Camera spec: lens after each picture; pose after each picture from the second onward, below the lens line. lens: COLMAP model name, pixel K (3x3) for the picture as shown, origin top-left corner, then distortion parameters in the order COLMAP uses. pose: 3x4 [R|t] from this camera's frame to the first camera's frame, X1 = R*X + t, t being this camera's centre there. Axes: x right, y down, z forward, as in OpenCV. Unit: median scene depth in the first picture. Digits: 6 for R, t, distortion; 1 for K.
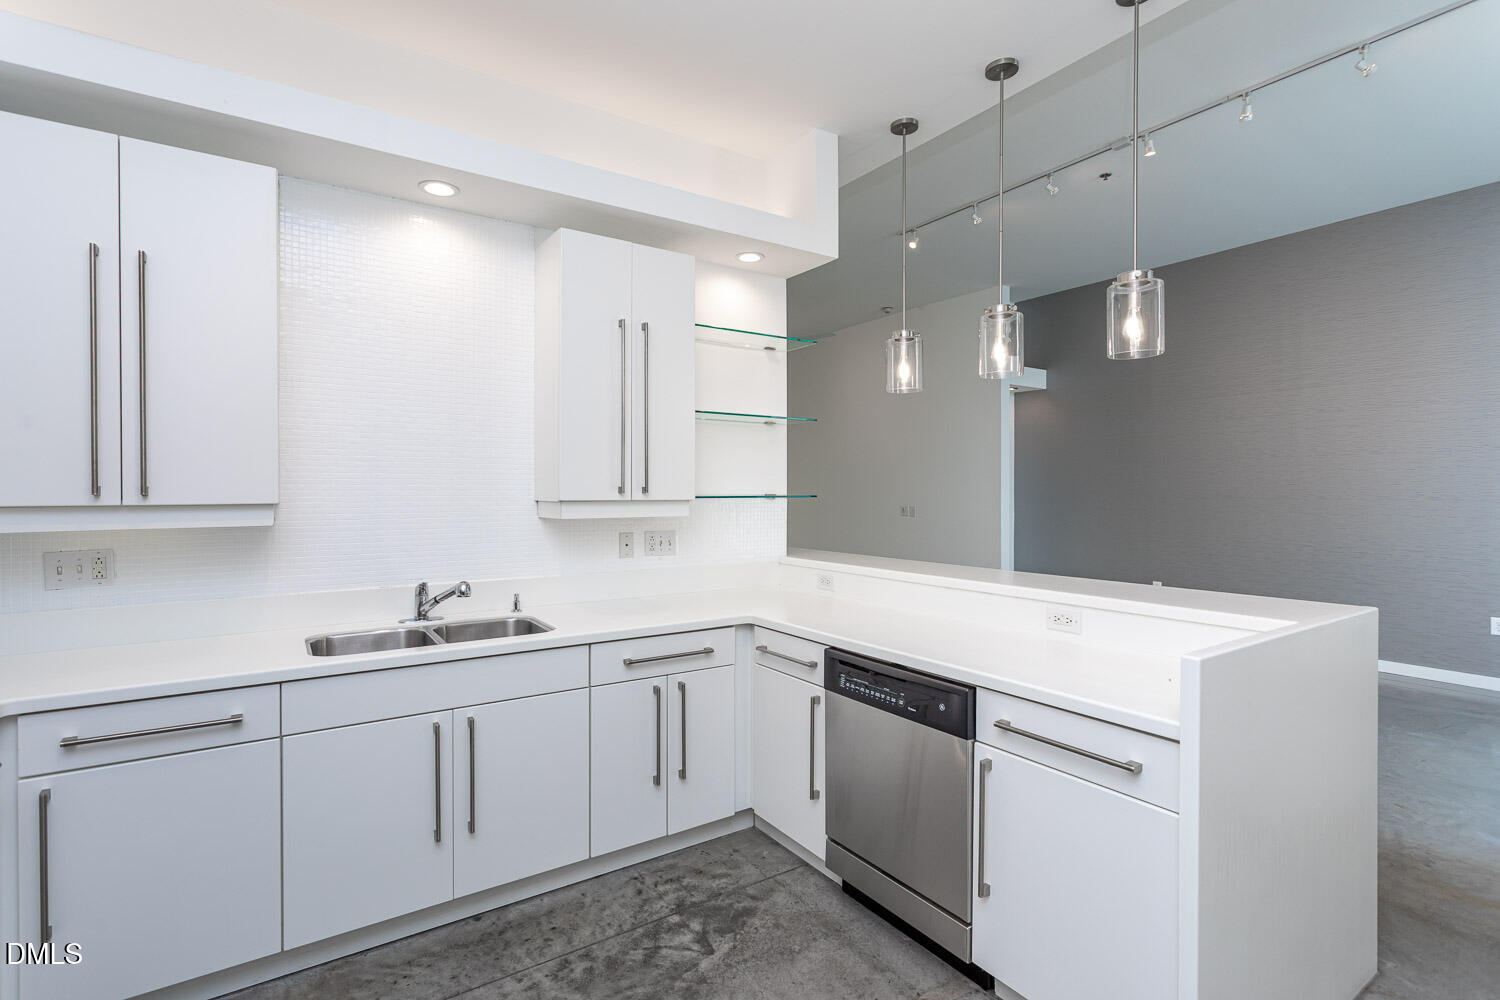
lens RADIAL K [[707.1, 0, 744.5], [0, 707.1, 494.9], [0, 0, 1]] dist [0.002113, 0.004151]
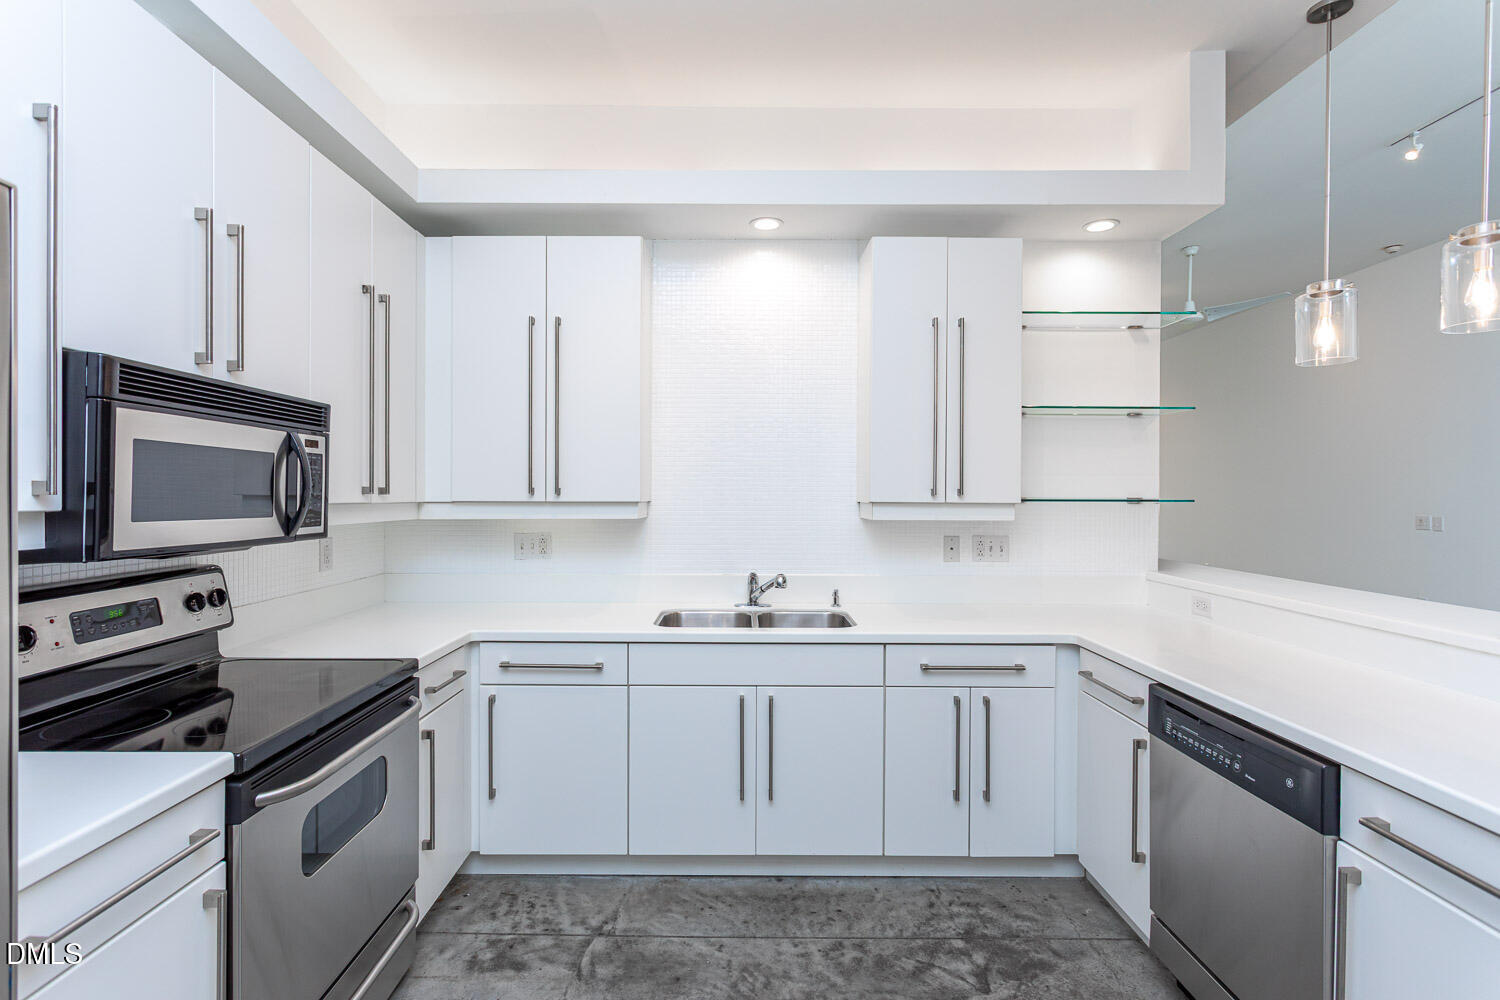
lens RADIAL K [[707.1, 0, 740.9], [0, 707.1, 495.6], [0, 0, 1]] dist [0.002113, 0.004151]
pose [[0.837073, 0.007328, -0.547042, 0.164126], [-0.008282, 0.999965, 0.000723, -0.000639], [0.547028, 0.003926, 0.837105, 0.039838]]
